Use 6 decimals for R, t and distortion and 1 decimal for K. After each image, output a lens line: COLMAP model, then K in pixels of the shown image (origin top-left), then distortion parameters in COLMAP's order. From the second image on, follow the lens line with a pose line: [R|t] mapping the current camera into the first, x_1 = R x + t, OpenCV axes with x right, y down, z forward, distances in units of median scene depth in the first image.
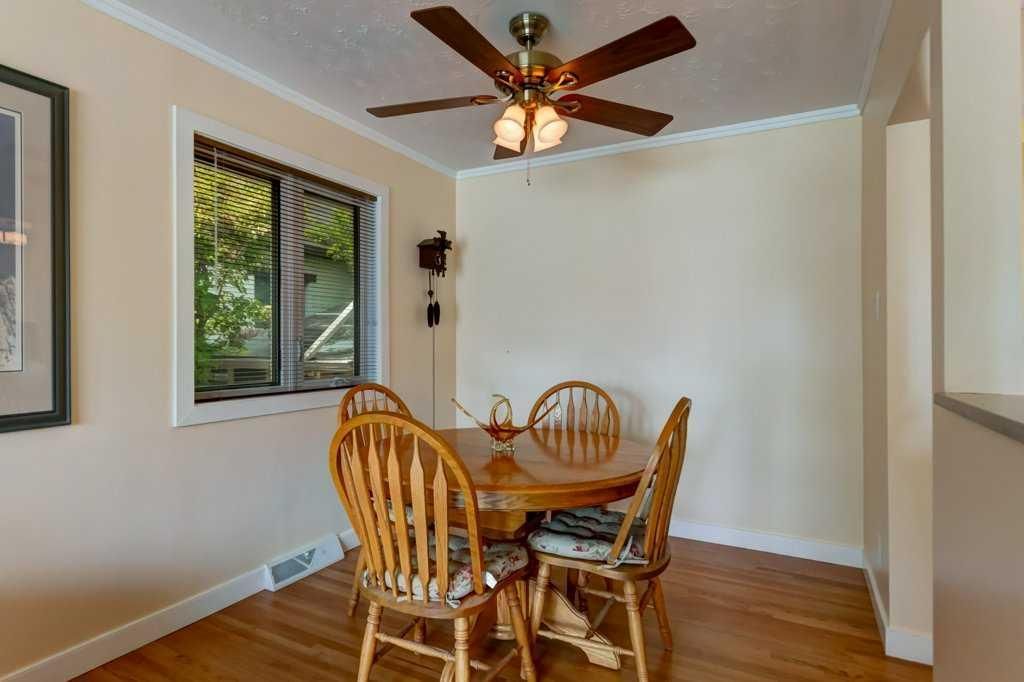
lens RADIAL K [[552.6, 0, 478.5], [0, 552.6, 346.5], [0, 0, 1]] dist [-0.003707, -0.000043]
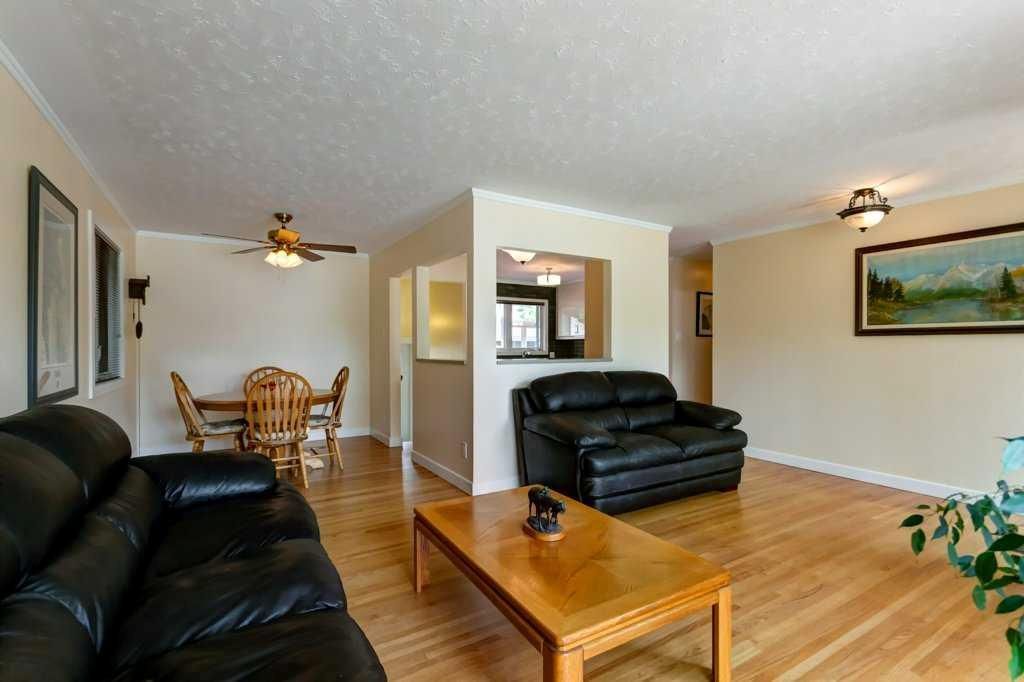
lens RADIAL K [[479.9, 0, 513.6], [0, 479.9, 346.9], [0, 0, 1]] dist [0.002109, 0.000289]
pose [[0.482852, -0.005070, 0.875687, -0.813697], [0.010103, 0.999949, 0.000218, -0.002061], [-0.875644, 0.008741, 0.482878, -0.571783]]
